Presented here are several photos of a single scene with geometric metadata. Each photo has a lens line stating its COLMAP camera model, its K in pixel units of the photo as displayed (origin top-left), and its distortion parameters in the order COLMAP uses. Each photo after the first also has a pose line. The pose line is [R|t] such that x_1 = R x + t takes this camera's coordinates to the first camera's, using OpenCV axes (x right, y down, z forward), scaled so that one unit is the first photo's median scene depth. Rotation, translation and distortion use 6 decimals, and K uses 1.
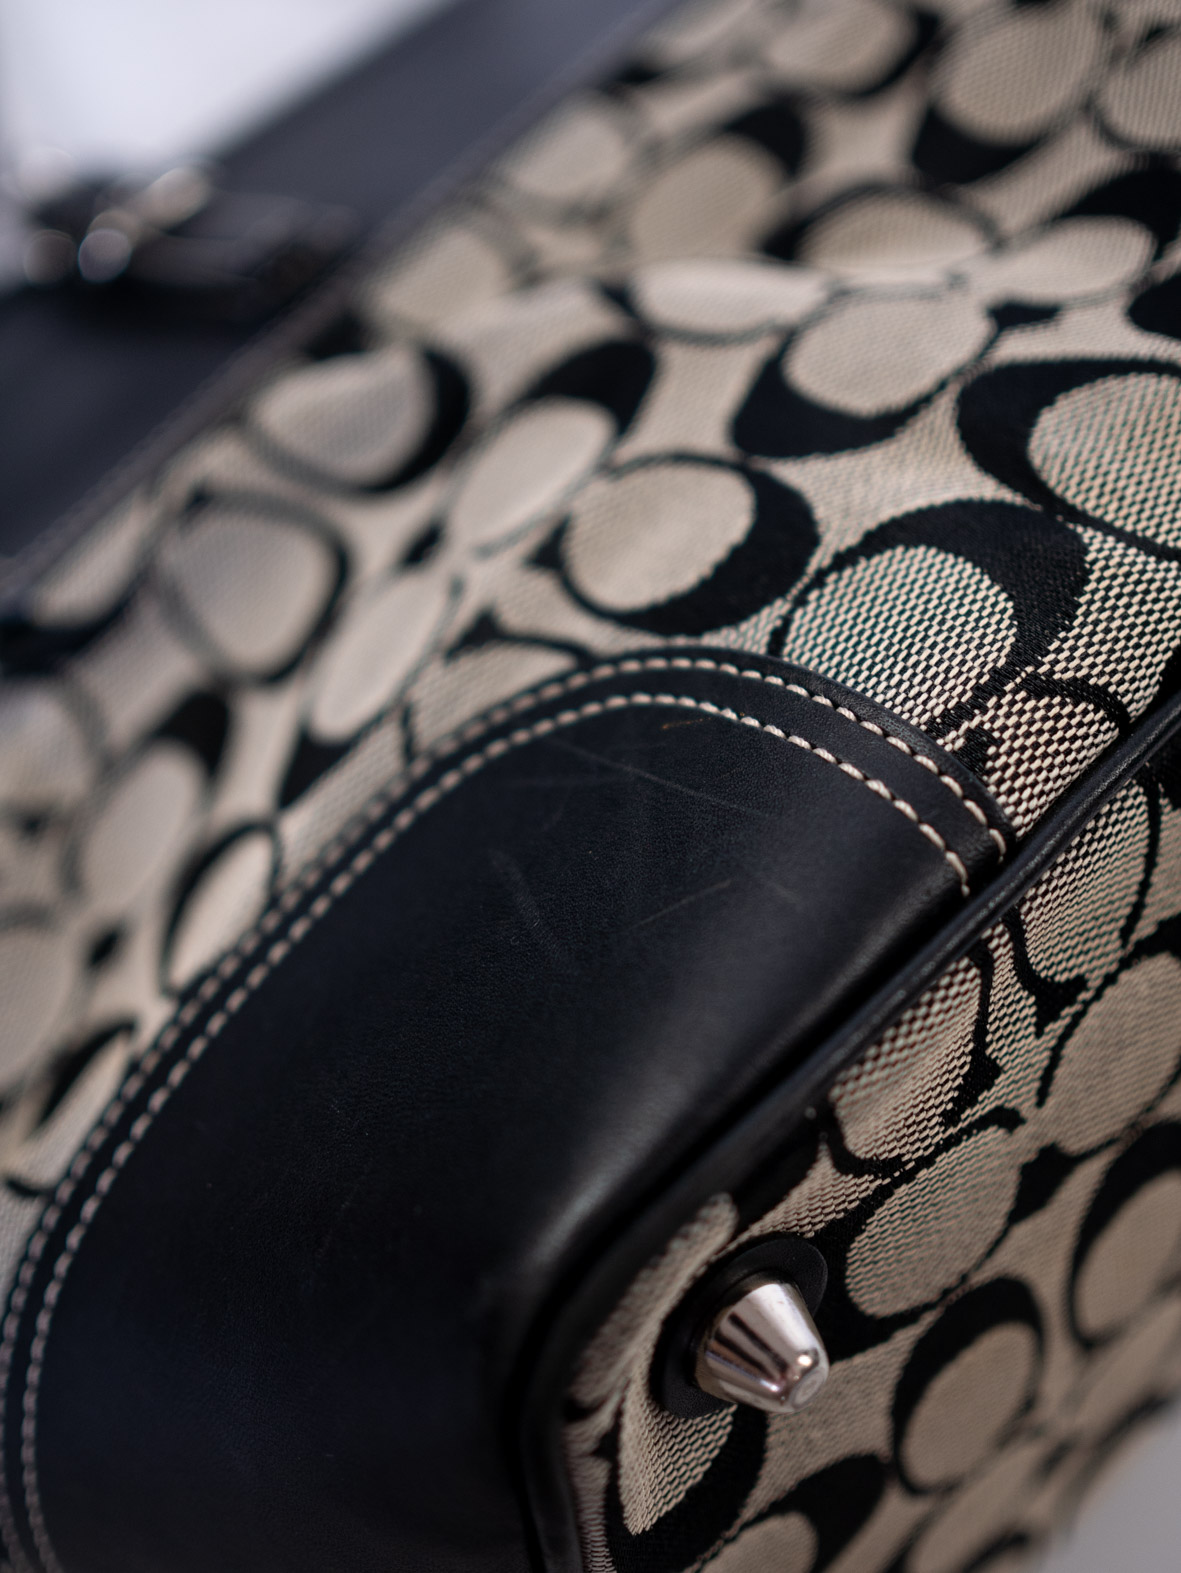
lens RADIAL K [[2347.7, 0, 590.5], [0, 2347.7, 786.5], [0, 0, 1]] dist [-0.123884, 0.000388]
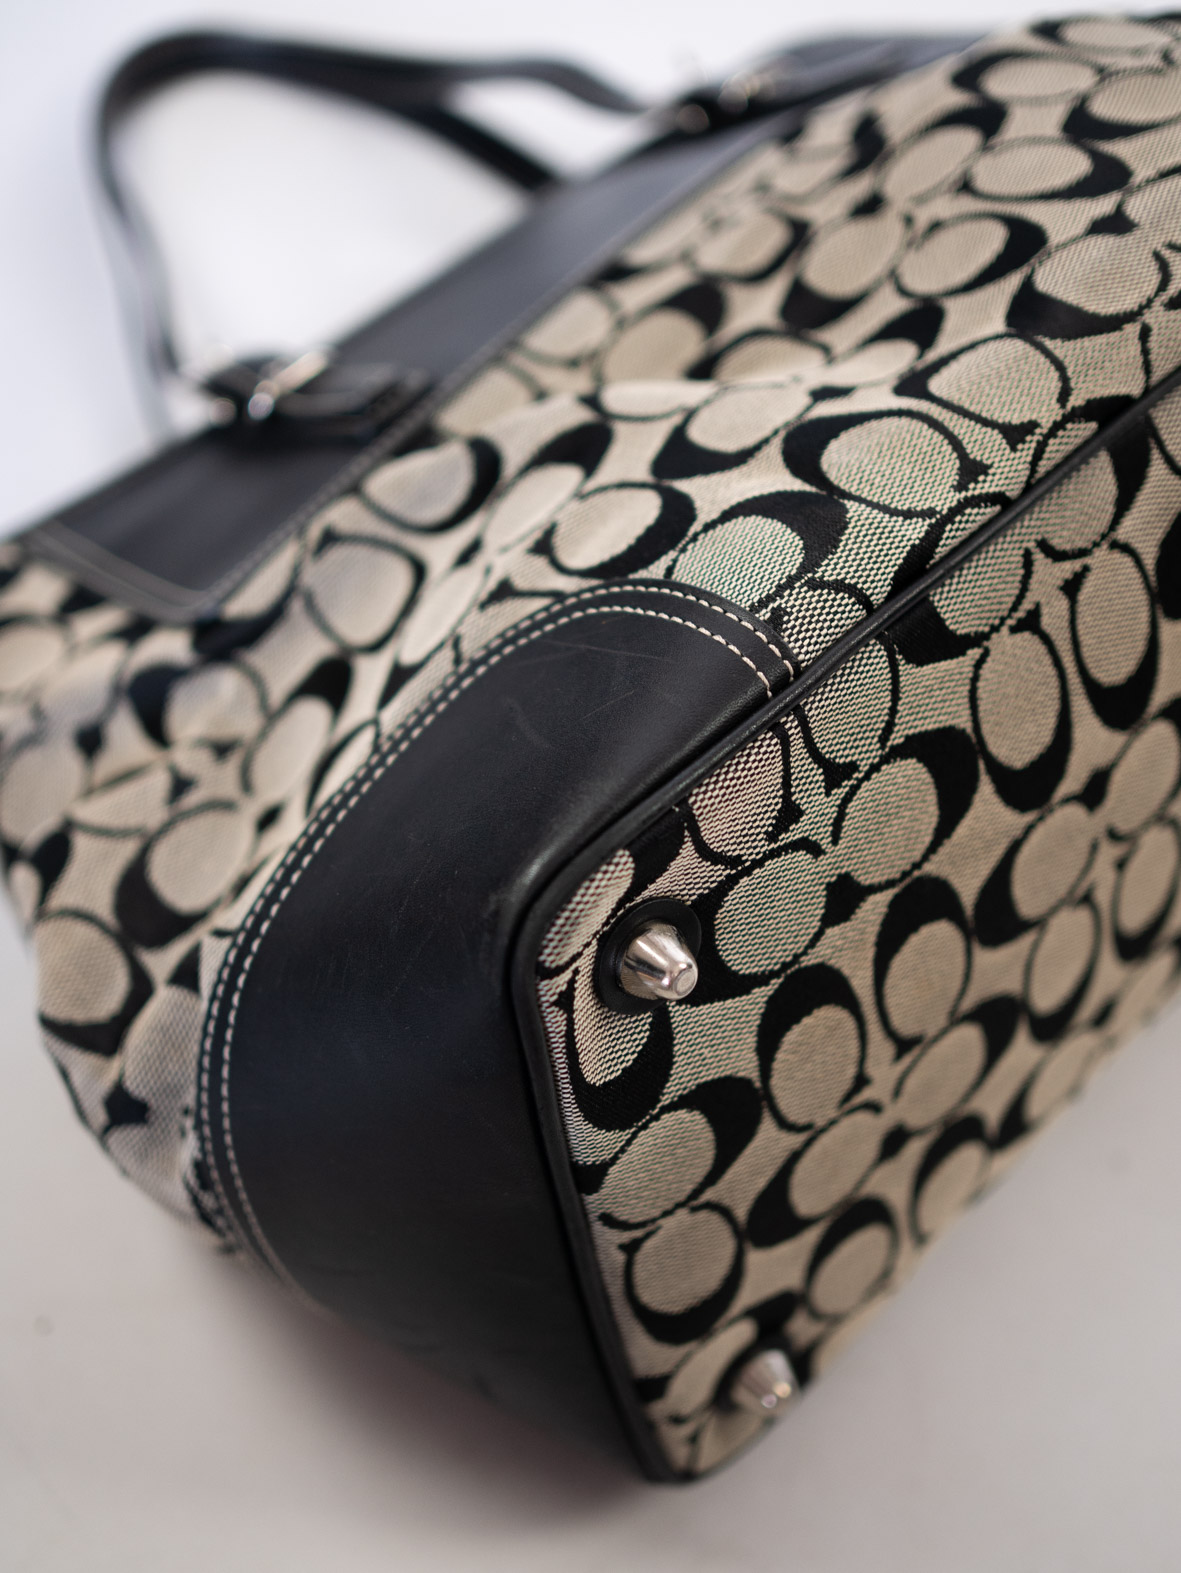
lens RADIAL K [[2347.7, 0, 590.5], [0, 2347.7, 786.5], [0, 0, 1]] dist [-0.123884, 0.000388]
pose [[0.998561, -0.022255, -0.048797, 0.101062], [0.016507, 0.993207, -0.115186, 0.283558], [0.051029, 0.114215, 0.992145, -0.663577]]
